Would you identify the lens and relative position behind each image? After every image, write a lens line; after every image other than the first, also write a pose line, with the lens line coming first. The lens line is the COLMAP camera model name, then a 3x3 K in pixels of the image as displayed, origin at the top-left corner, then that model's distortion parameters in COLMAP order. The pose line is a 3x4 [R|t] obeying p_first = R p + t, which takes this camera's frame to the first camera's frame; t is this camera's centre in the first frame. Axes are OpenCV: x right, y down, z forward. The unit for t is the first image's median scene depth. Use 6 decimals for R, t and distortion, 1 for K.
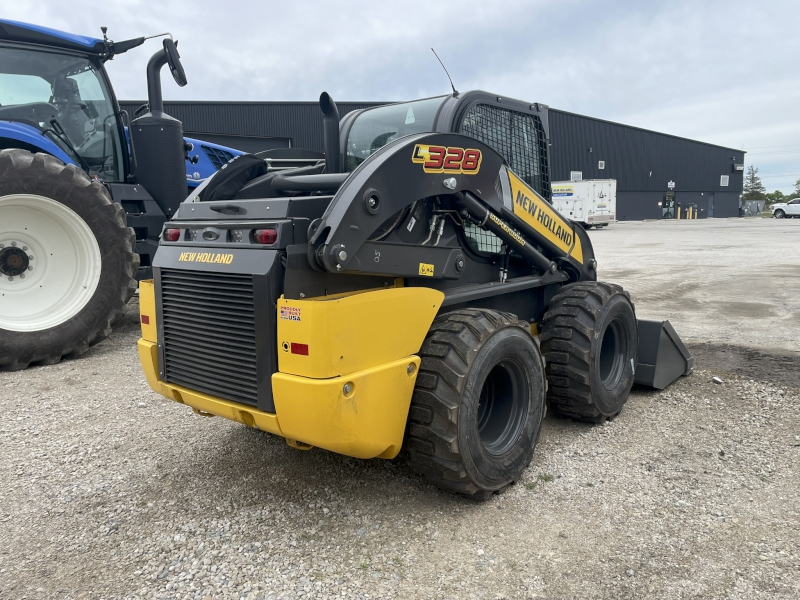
lens RADIAL K [[629.5, 0, 401.8], [0, 629.5, 300.2], [0, 0, 1]] dist [0.048143, -0.021965]
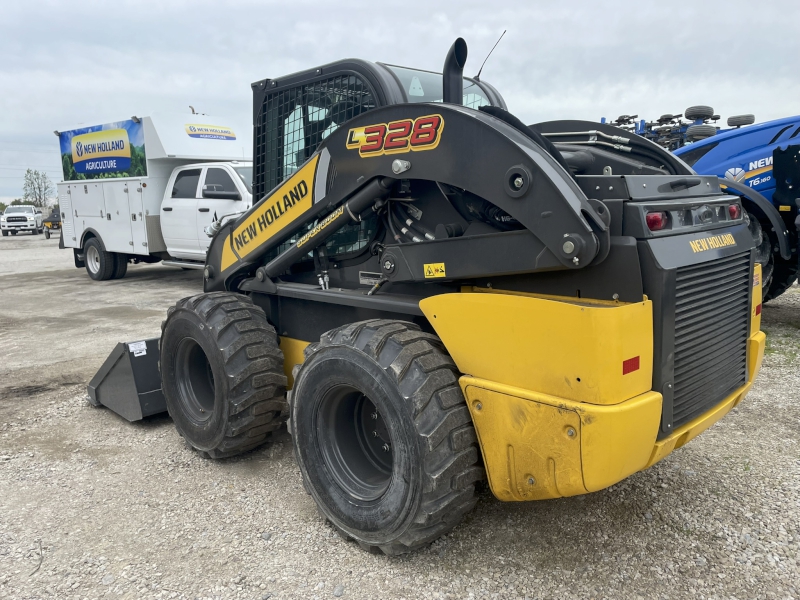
lens RADIAL K [[629.5, 0, 403.4], [0, 629.5, 295.8], [0, 0, 1]] dist [0.048143, -0.021965]
pose [[-0.080046, 0.190451, -0.978428, 0.899633], [-0.090781, 0.976105, 0.197426, -0.178871], [0.992649, 0.104625, -0.060844, 1.054768]]
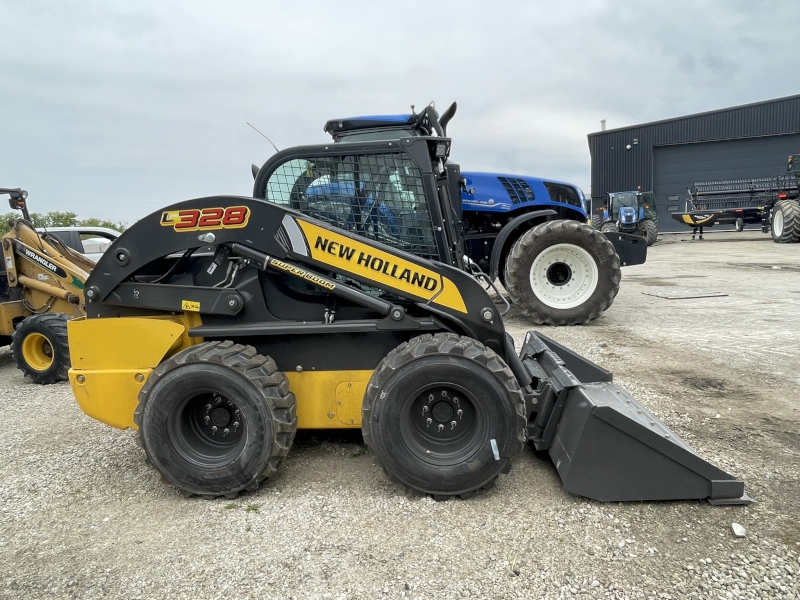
lens RADIAL K [[513.4, 0, 389.2], [0, 513.4, 302.2], [0, 0, 1]] dist [-0.004475, -0.000266]
pose [[0.562110, 0.101233, -0.820844, 1.077292], [-0.074170, 0.994652, 0.071877, -0.154695], [0.823730, 0.020479, 0.566612, 0.710584]]
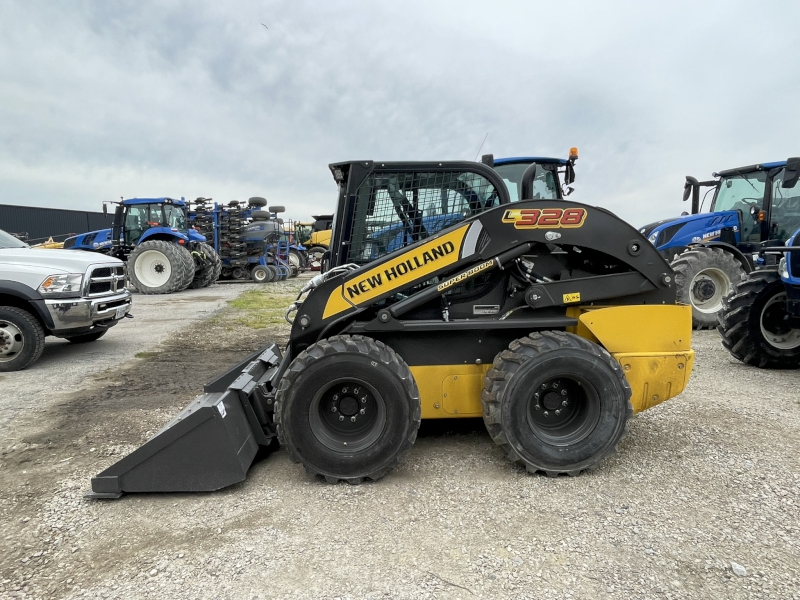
lens RADIAL K [[481.7, 0, 397.5], [0, 481.7, 300.2], [0, 0, 1]] dist [0.000009, -0.002737]
pose [[0.695849, 0.100452, -0.711129, 0.587451], [-0.101231, 0.994003, 0.041354, -0.056970], [0.711018, 0.043212, 0.701845, 0.059352]]
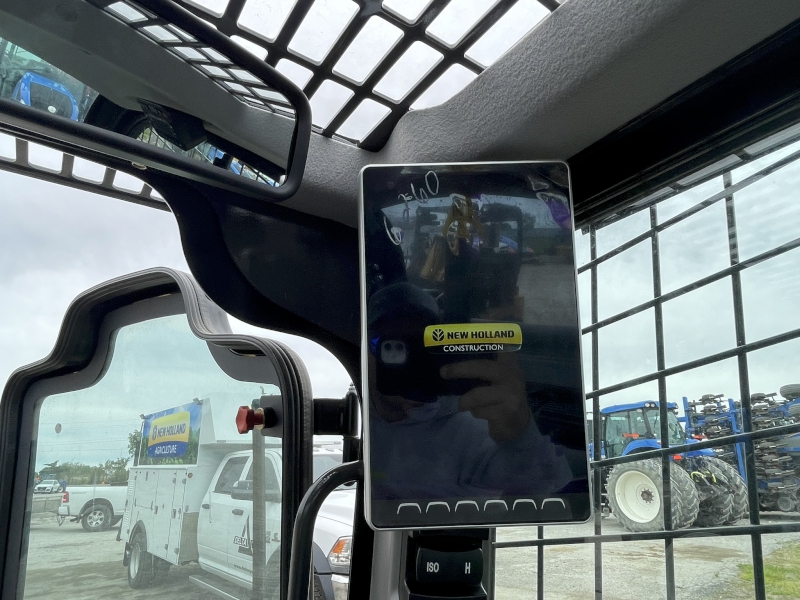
lens RADIAL K [[481.7, 0, 401.9], [0, 481.7, 299.2], [0, 0, 1]] dist [0.000009, -0.002737]
pose [[-0.251220, -0.276487, -0.927601, -0.317336], [-0.093675, 0.960781, -0.261007, -0.252296], [0.963387, 0.021323, -0.267267, 0.946862]]
